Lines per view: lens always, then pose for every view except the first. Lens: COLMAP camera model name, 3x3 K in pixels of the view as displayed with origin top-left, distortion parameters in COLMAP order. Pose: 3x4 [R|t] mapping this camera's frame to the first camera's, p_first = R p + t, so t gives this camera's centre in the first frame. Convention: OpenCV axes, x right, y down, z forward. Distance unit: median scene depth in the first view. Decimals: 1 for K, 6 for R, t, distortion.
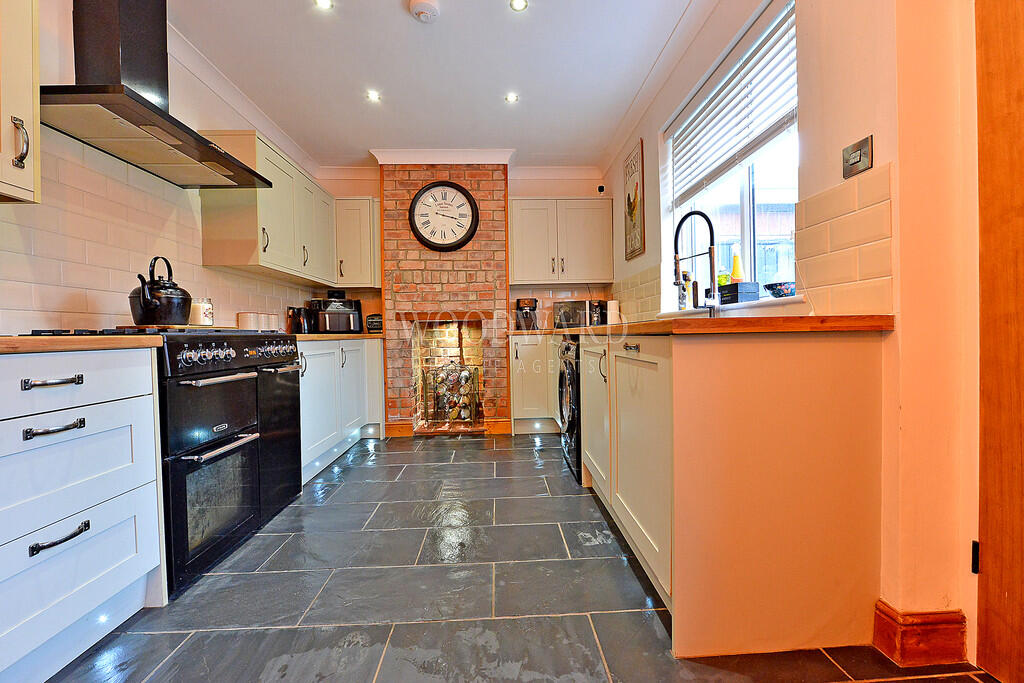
lens RADIAL K [[409.7, 0, 521.0], [0, 409.7, 351.2], [0, 0, 1]] dist [-0.007341, -0.001362]
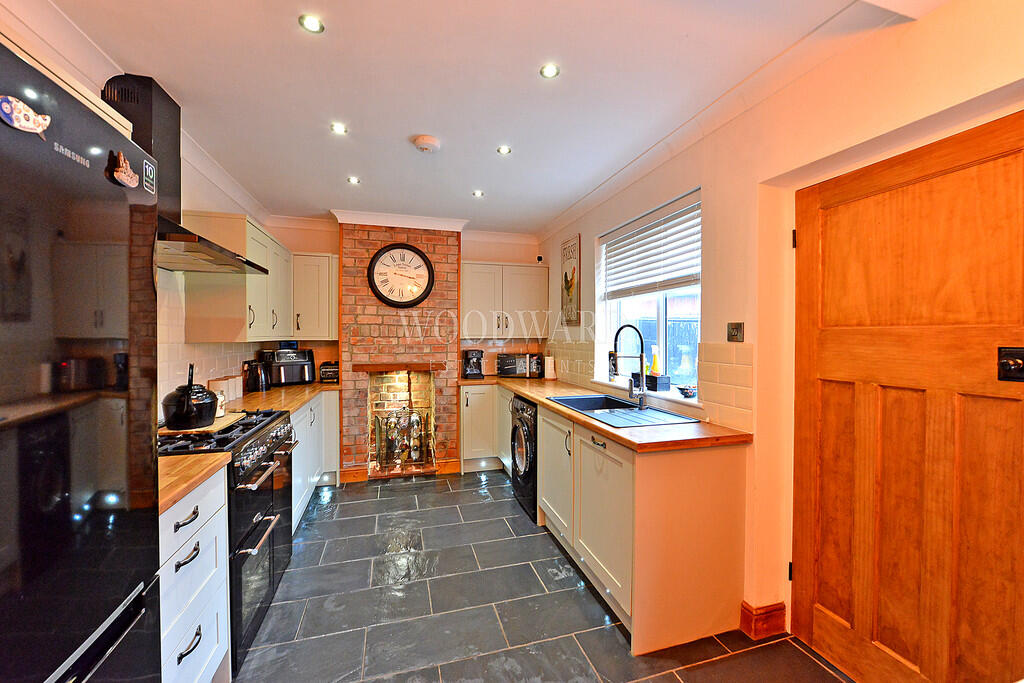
lens RADIAL K [[409.7, 0, 525.6], [0, 409.7, 350.7], [0, 0, 1]] dist [-0.007341, -0.001362]
pose [[0.967467, 0.017612, 0.252384, -0.157029], [-0.016497, 0.999843, -0.006535, -0.143954], [-0.252460, 0.002159, 0.967605, -0.147523]]
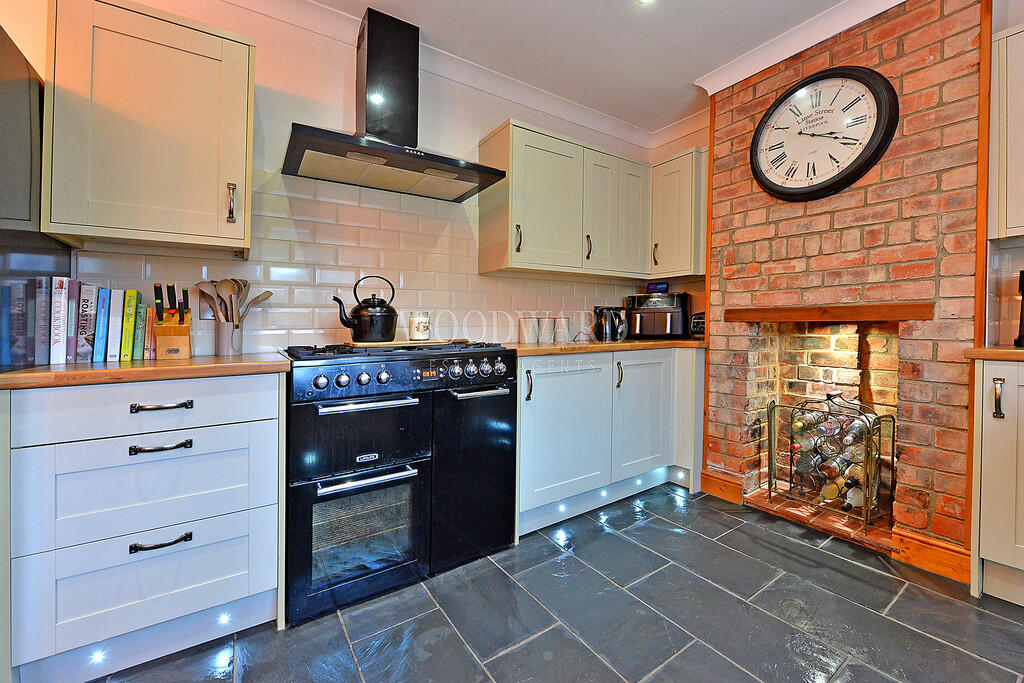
lens RADIAL K [[409.7, 0, 506.1], [0, 409.7, 332.9], [0, 0, 1]] dist [-0.007341, -0.001362]
pose [[0.496799, 0.031305, -0.867301, 0.103559], [-0.037418, 0.999193, 0.014633, -0.059424], [0.867058, 0.025183, 0.497570, 0.405191]]
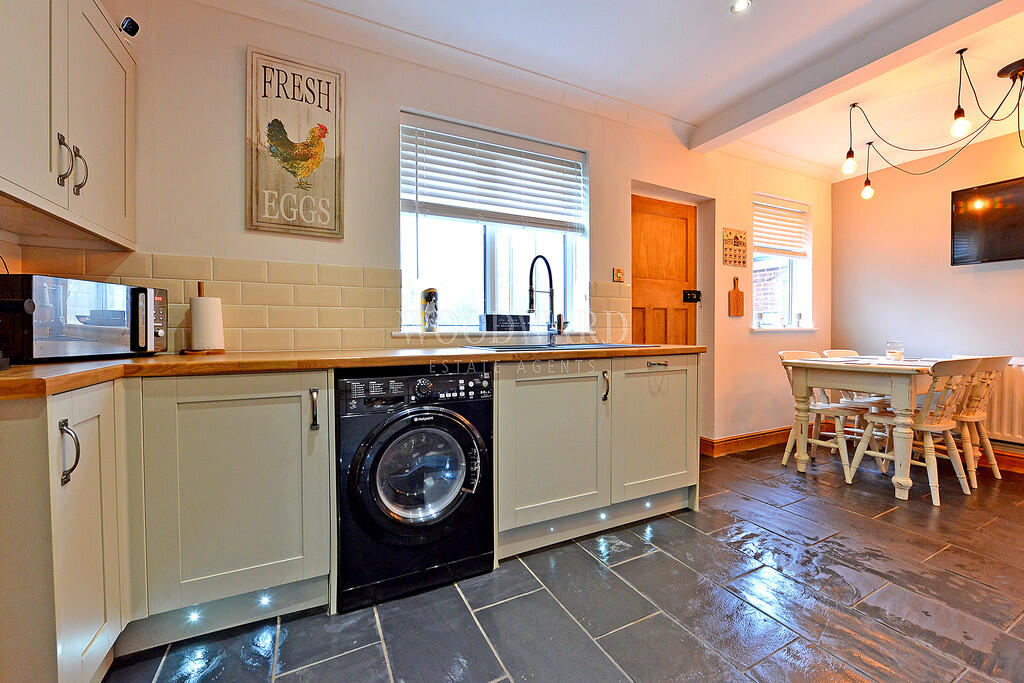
lens RADIAL K [[409.7, 0, 513.0], [0, 409.7, 337.4], [0, 0, 1]] dist [-0.007341, -0.001362]
pose [[-0.395789, 0.004532, 0.918330, -0.412099], [0.043455, 0.998960, 0.013799, -0.068271], [-0.917313, 0.045367, -0.395574, 0.950393]]
